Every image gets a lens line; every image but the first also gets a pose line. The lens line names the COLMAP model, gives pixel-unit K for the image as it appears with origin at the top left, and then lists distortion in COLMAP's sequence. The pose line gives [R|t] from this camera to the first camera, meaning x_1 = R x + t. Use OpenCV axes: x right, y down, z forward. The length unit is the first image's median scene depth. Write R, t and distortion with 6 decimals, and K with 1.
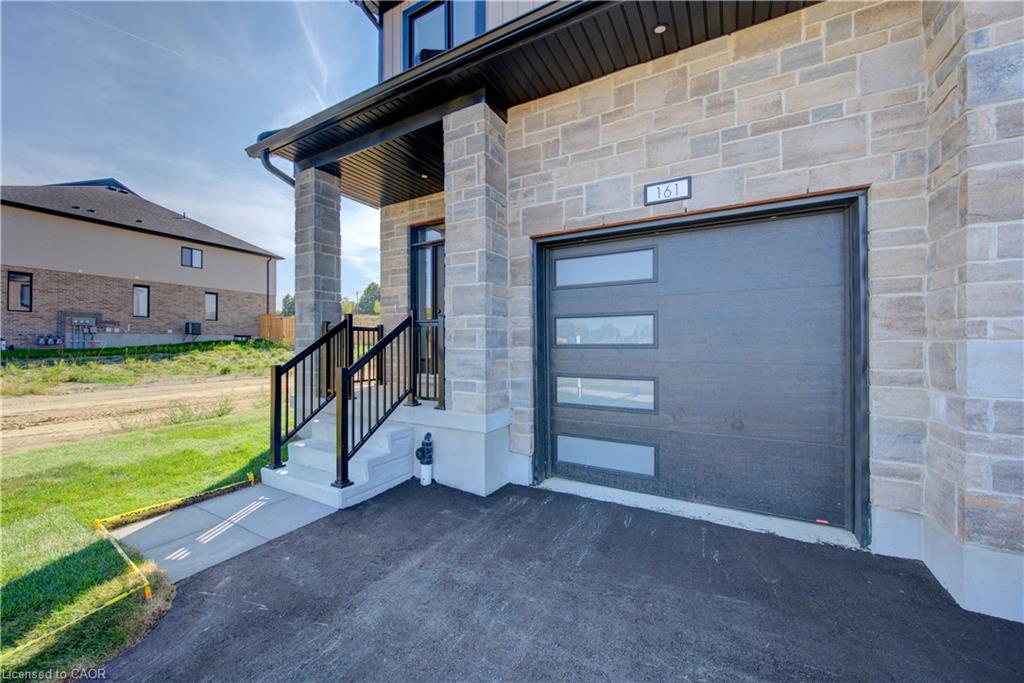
lens RADIAL K [[389.7, 0, 510.0], [0, 389.7, 343.6], [0, 0, 1]] dist [-0.007846, 0.000519]
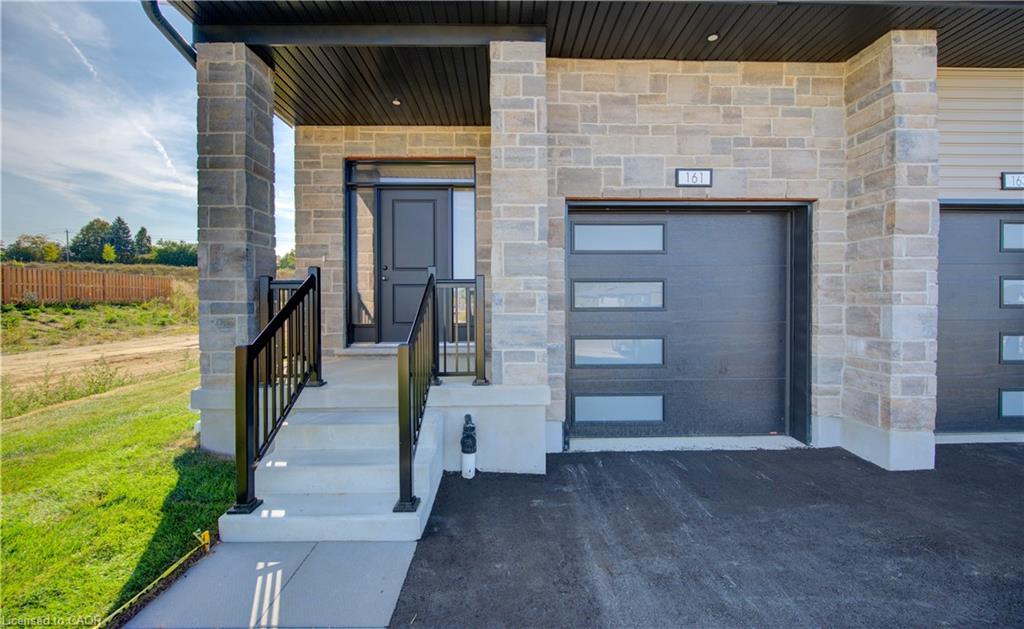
lens RADIAL K [[362.6, 0, 511.5], [0, 362.6, 305.8], [0, 0, 1]] dist [-0.006833, -0.000068]
pose [[0.858094, -0.006151, 0.513456, -0.599579], [0.000541, 0.999939, 0.011074, -0.015673], [-0.513492, -0.009225, 0.858045, 0.323418]]
